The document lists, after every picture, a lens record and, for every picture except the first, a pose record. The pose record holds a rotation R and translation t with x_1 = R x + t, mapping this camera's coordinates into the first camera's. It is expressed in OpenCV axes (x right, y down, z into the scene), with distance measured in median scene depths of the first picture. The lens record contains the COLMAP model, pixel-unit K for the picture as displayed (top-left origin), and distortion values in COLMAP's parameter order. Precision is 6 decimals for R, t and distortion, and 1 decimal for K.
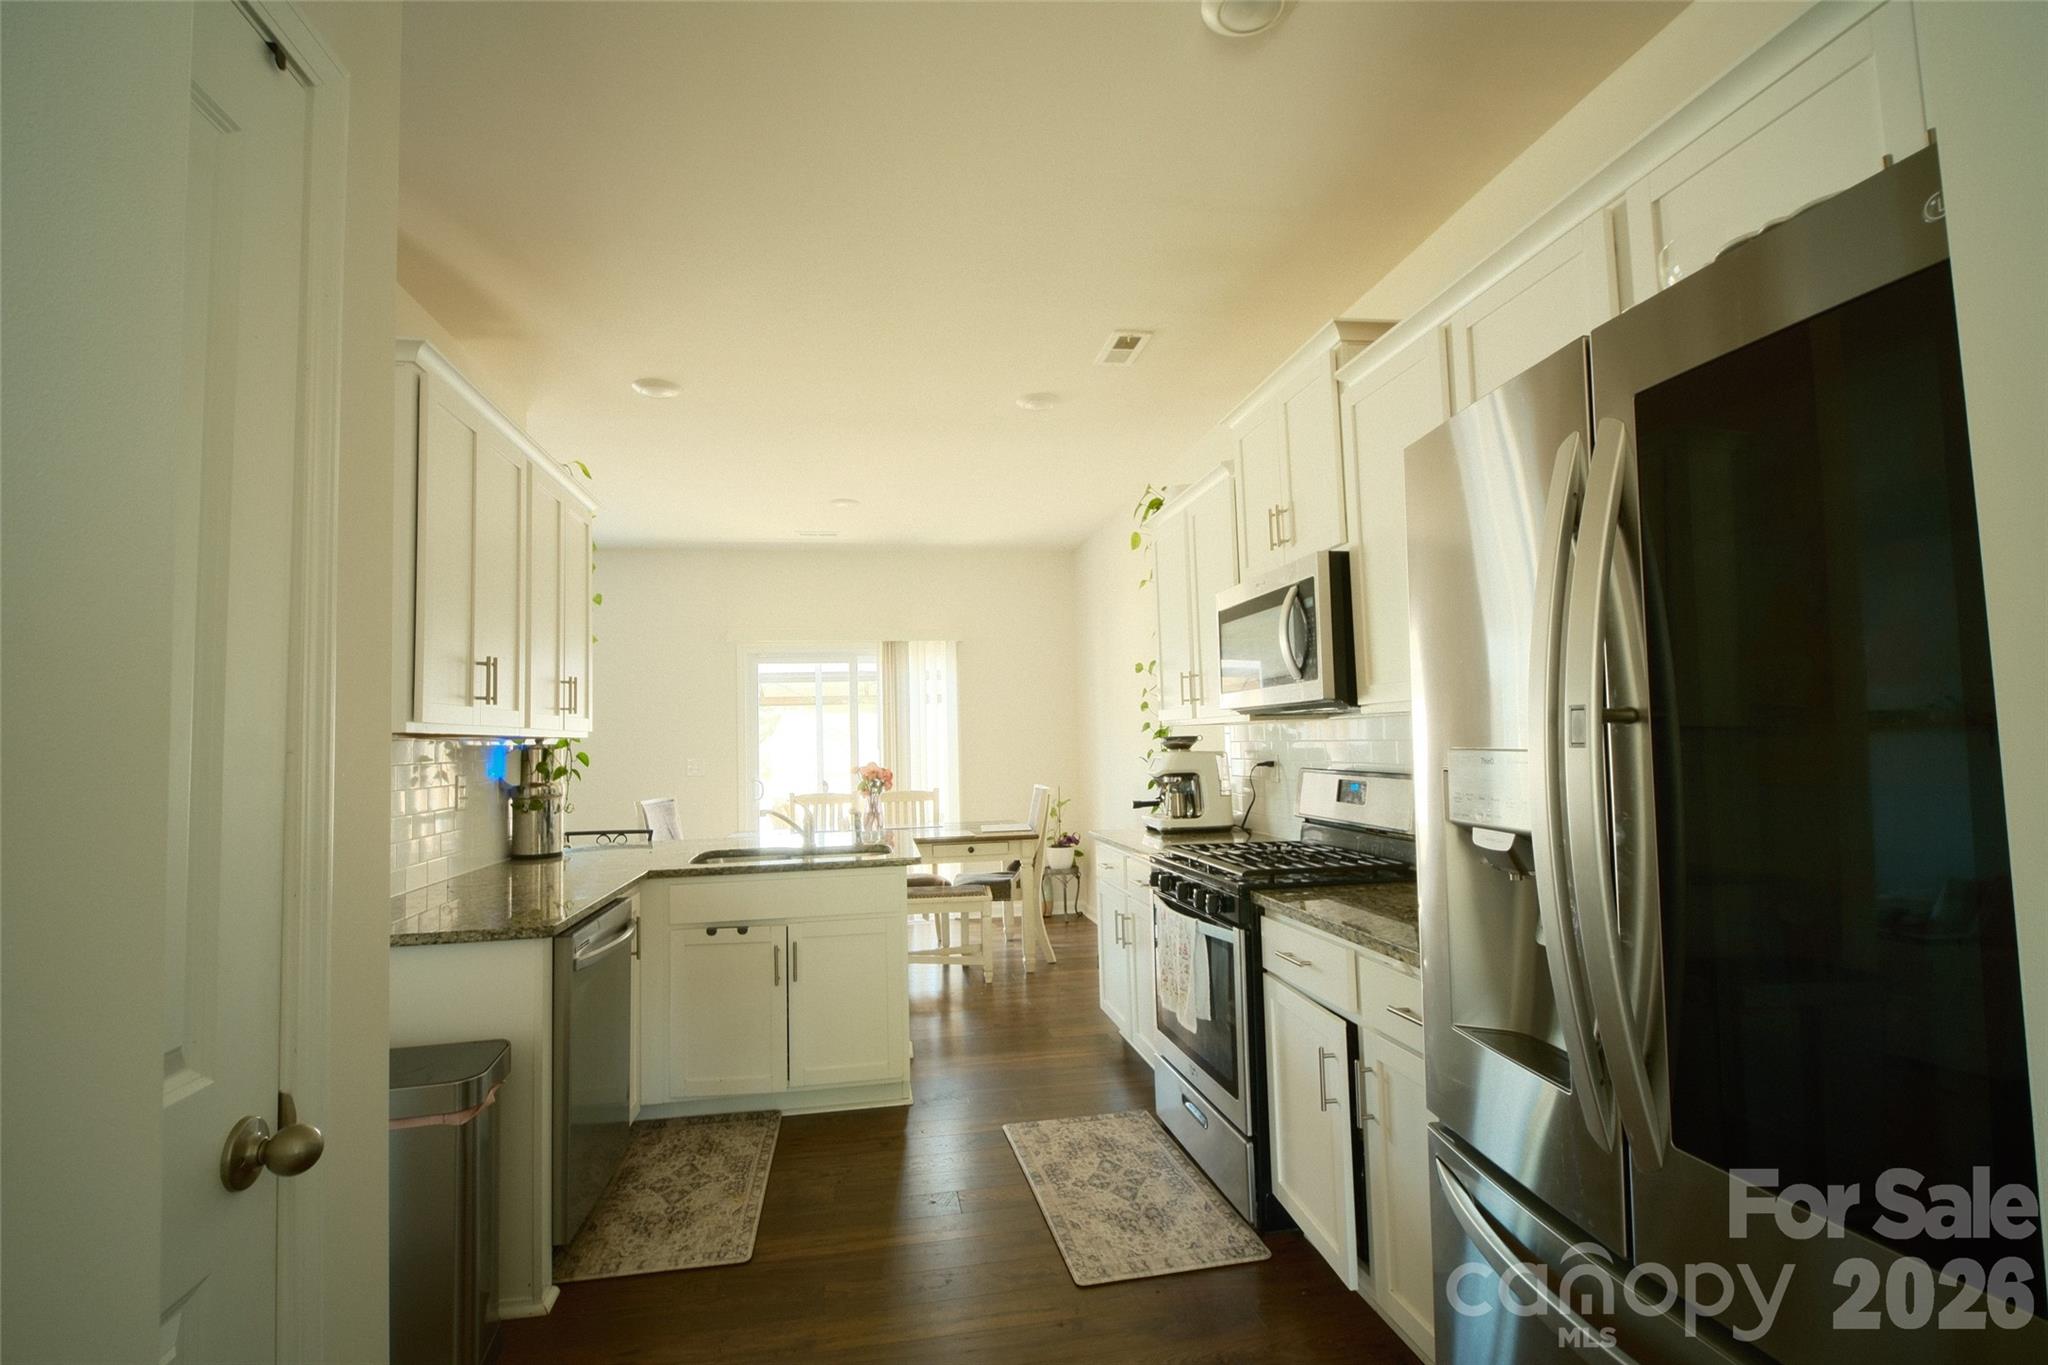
lens RADIAL K [[945.5, 0, 1026.8], [0, 945.5, 689.1], [0, 0, 1]] dist [0.005450, -0.006225]
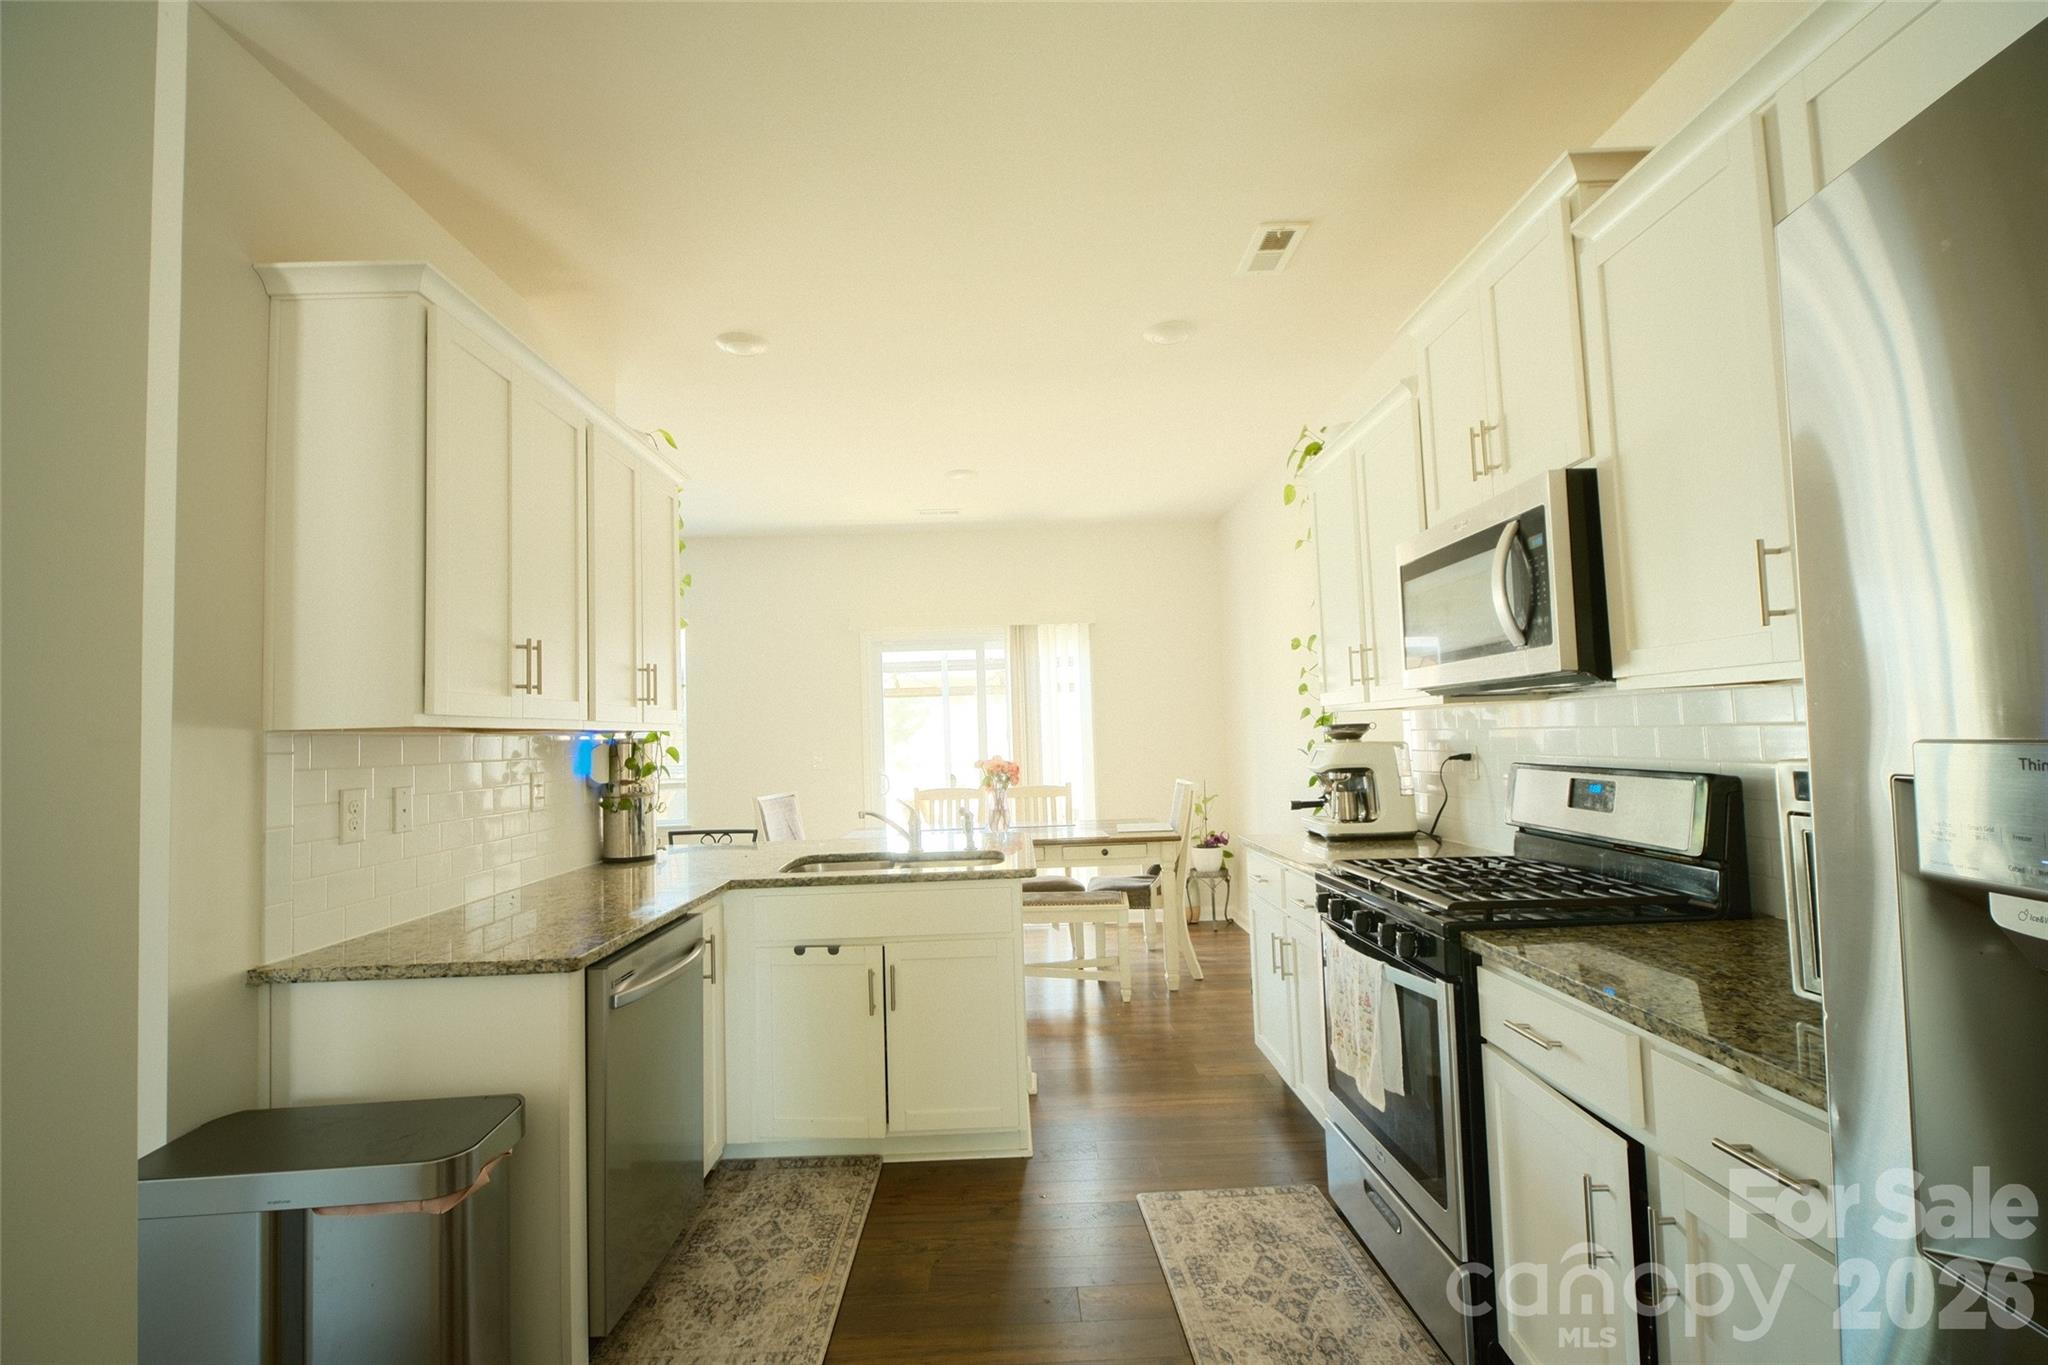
lens RADIAL K [[945.5, 0, 1025.8], [0, 945.5, 684.0], [0, 0, 1]] dist [0.005450, -0.006225]
pose [[0.987884, -0.015108, -0.154459, 0.013437], [0.015810, 0.999870, 0.003318, 0.009175], [0.154389, -0.005719, 0.987994, 0.167128]]
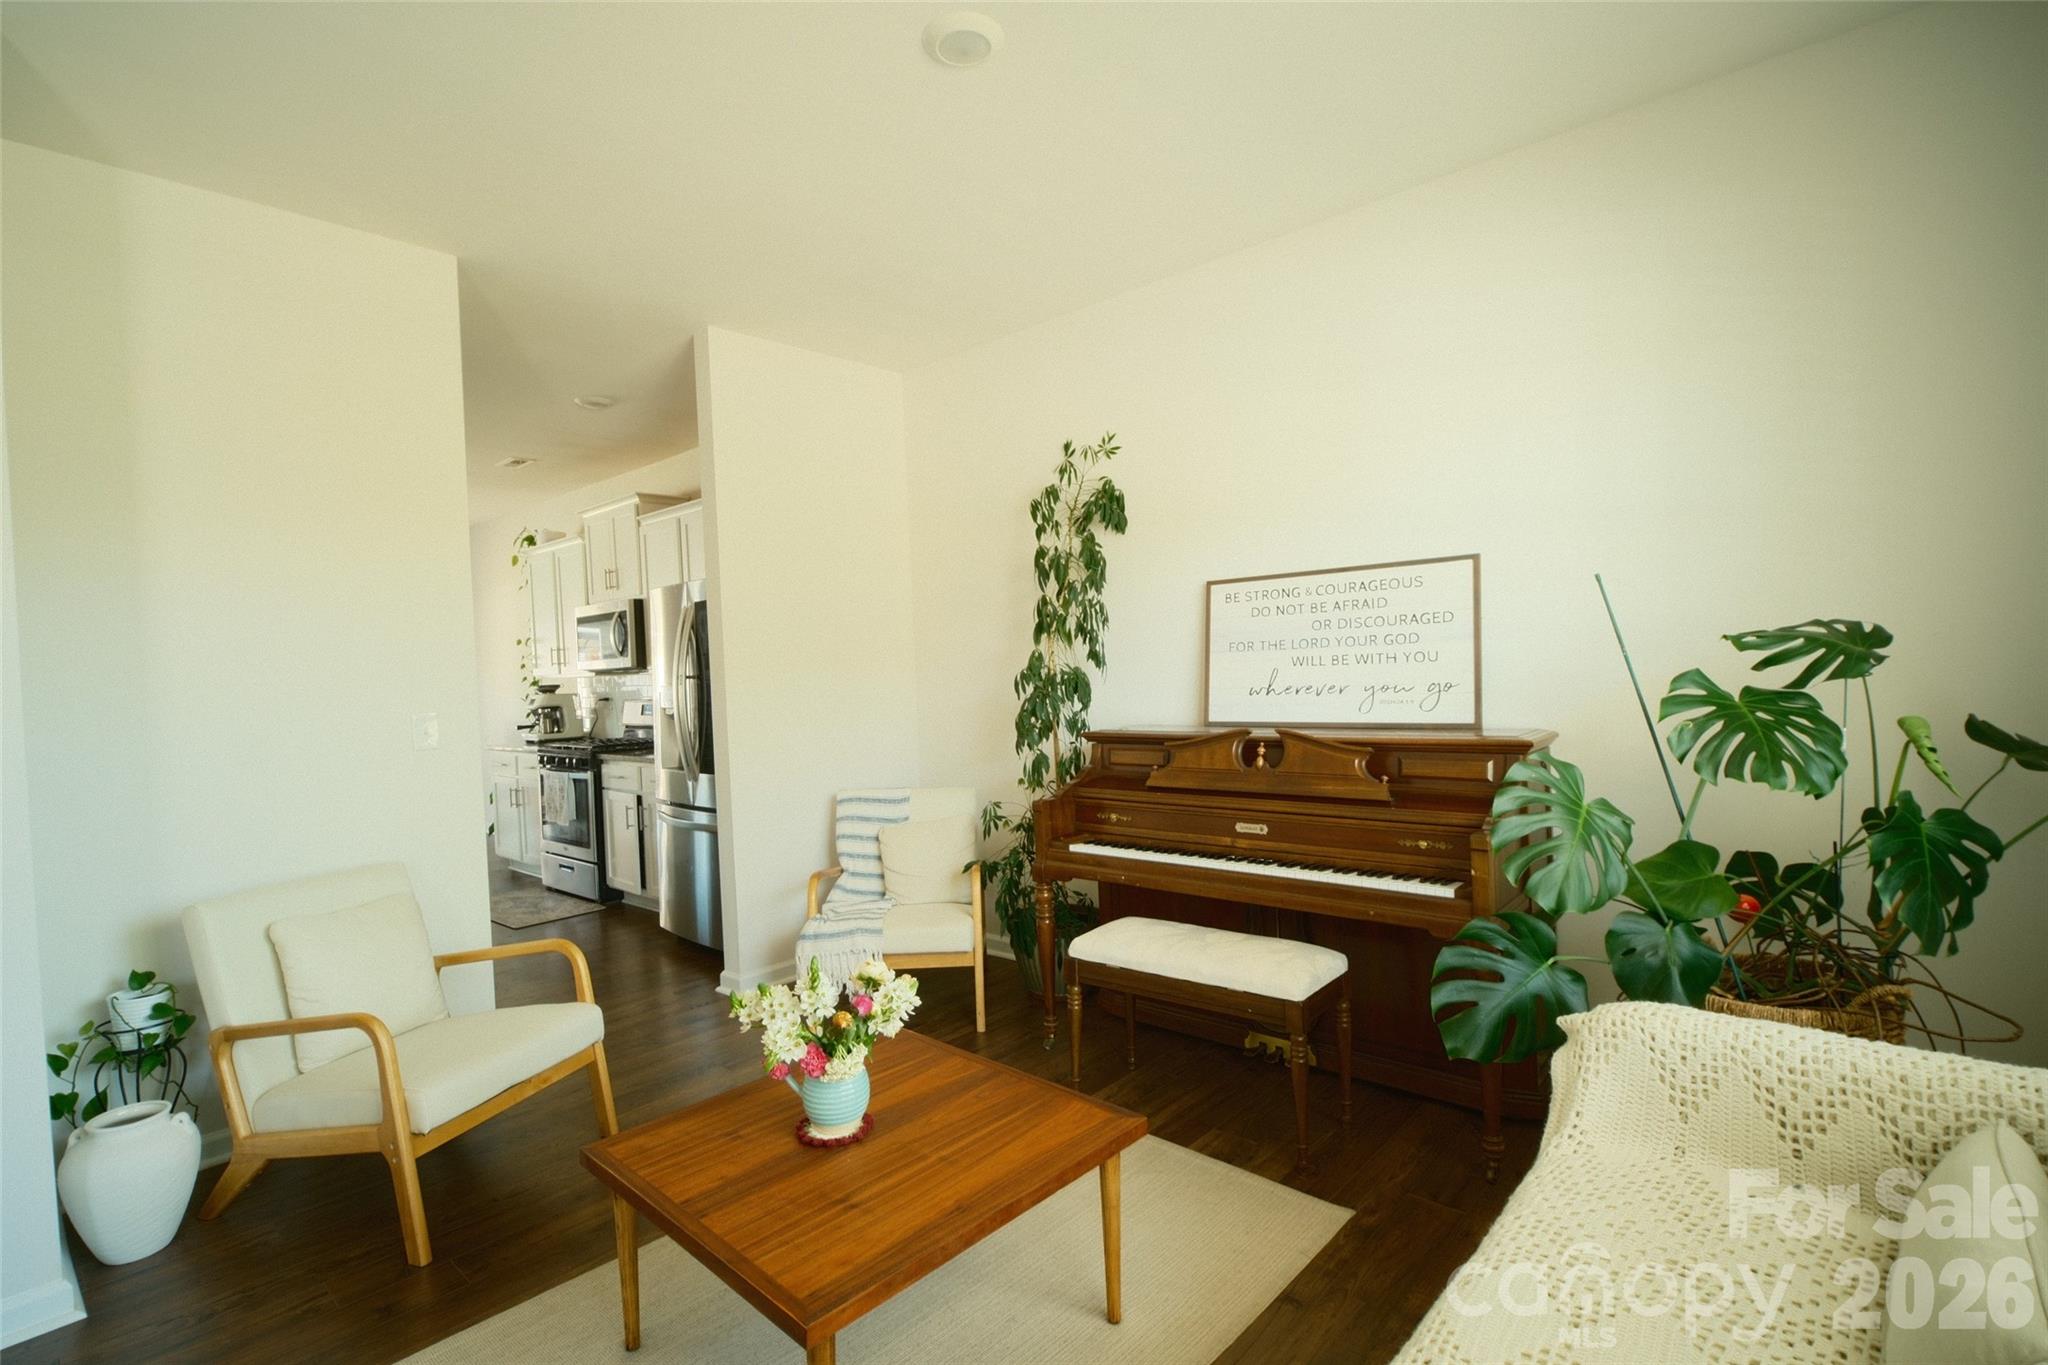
lens RADIAL K [[945.5, 0, 1023.2], [0, 945.5, 676.5], [0, 0, 1]] dist [0.005450, -0.006225]
pose [[0.788706, -0.012600, 0.614642, -0.253921], [-0.012598, 0.999249, 0.036650, -0.045043], [-0.614642, -0.036650, 0.787955, -1.027799]]
